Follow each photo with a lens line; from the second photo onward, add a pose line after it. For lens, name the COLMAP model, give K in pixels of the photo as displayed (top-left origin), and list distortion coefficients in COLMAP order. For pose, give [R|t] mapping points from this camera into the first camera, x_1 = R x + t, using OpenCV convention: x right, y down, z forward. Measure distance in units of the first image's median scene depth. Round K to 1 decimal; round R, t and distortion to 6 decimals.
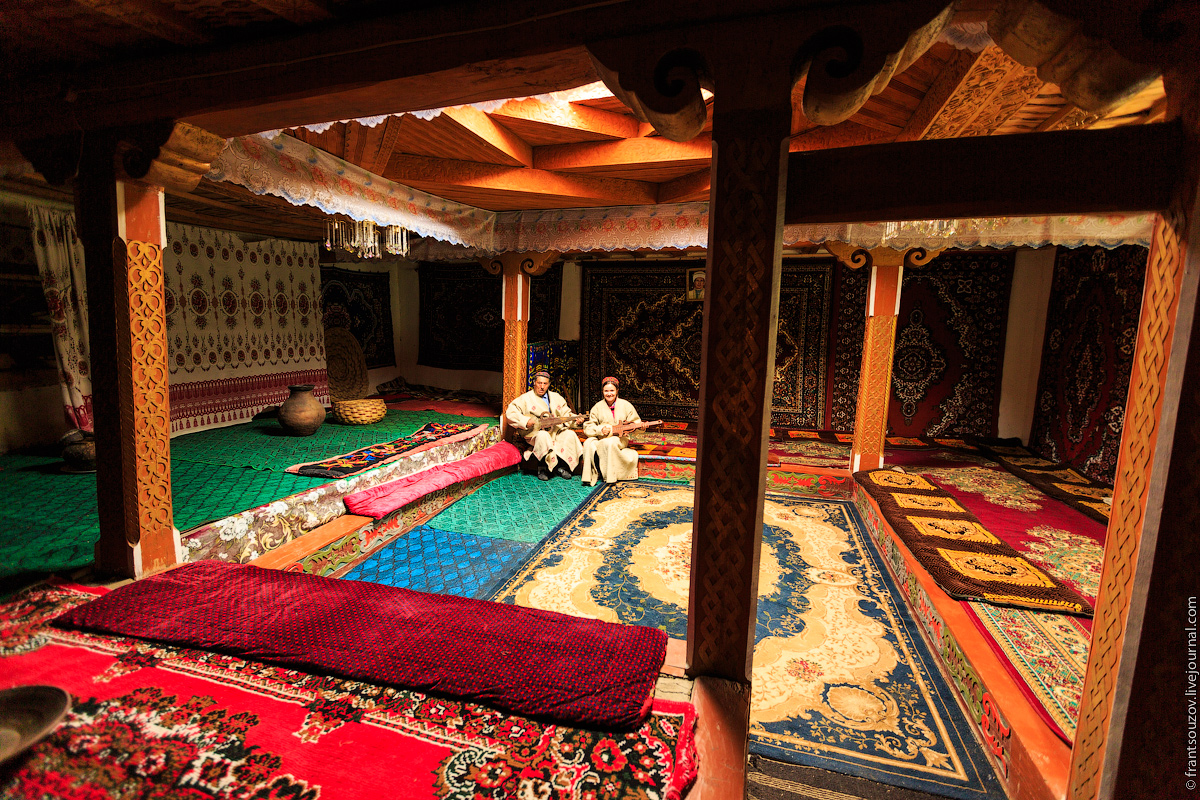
lens RADIAL K [[531.8, 0, 602.3], [0, 531.8, 399.1], [0, 0, 1]] dist [0.000971, 0.000462]
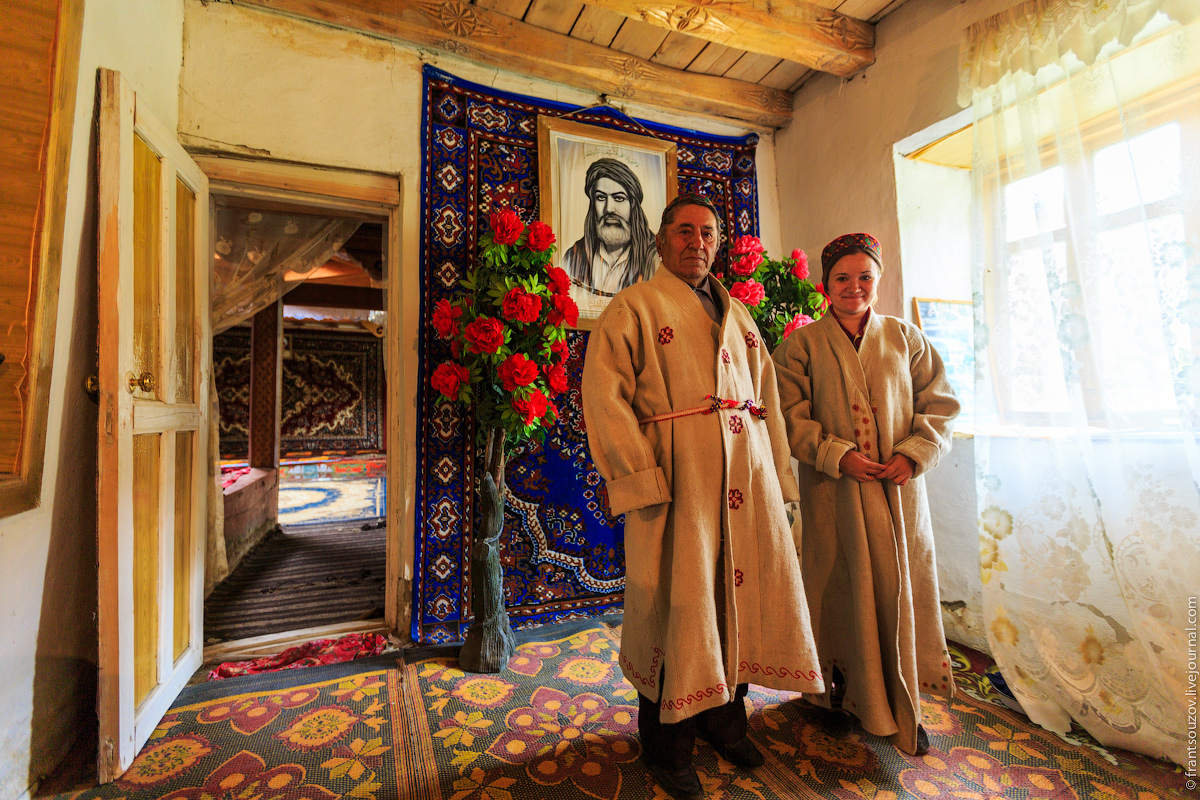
lens RADIAL K [[531.8, 0, 602.3], [0, 531.8, 399.1], [0, 0, 1]] dist [0.000971, 0.000462]
pose [[0.774987, -0.004327, 0.631963, -0.041577], [0.102062, 0.987707, -0.118397, 0.192042], [-0.623682, 0.156255, 0.765902, -0.614119]]
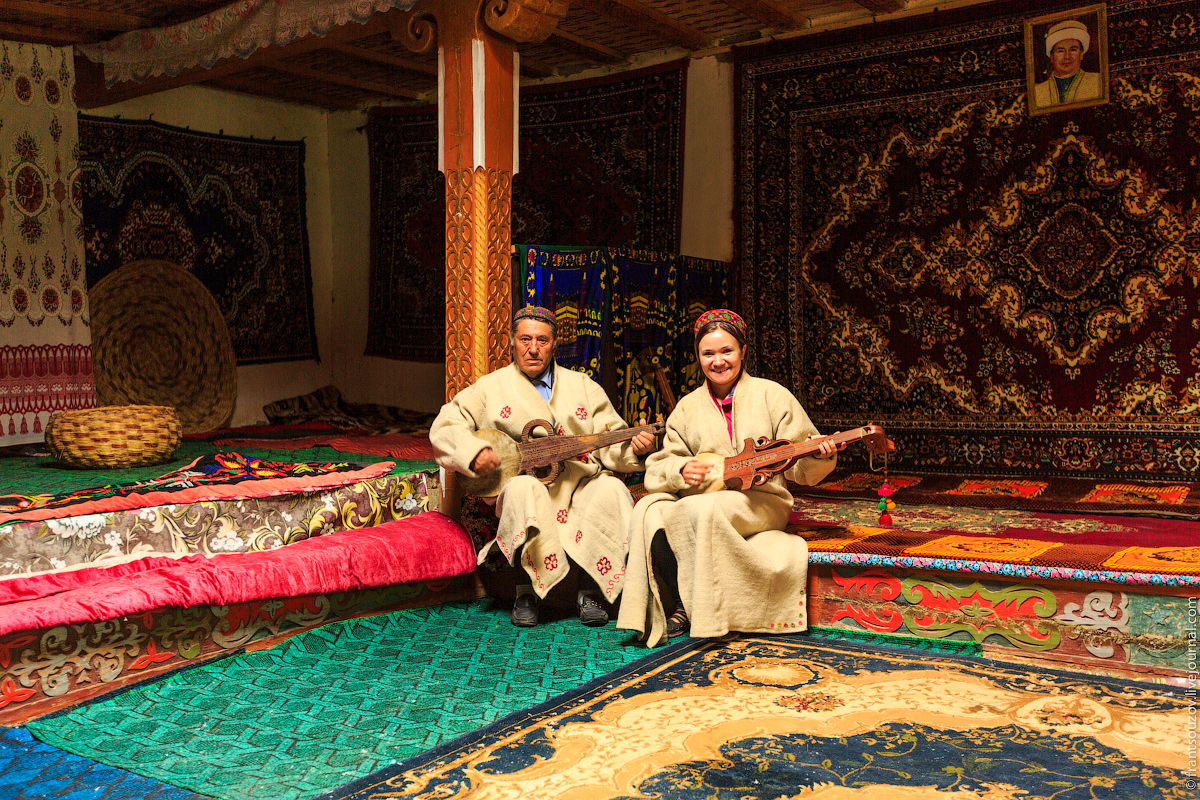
lens RADIAL K [[1157.2, 0, 600.0], [0, 1157.2, 400.0], [0, 0, 1]] dist [-0.007665, -0.000020]
pose [[0.950797, -0.026990, -0.308638, 0.158684], [-0.000339, 0.996107, -0.088152, 0.075369], [0.309815, 0.083920, 0.947086, 0.321605]]
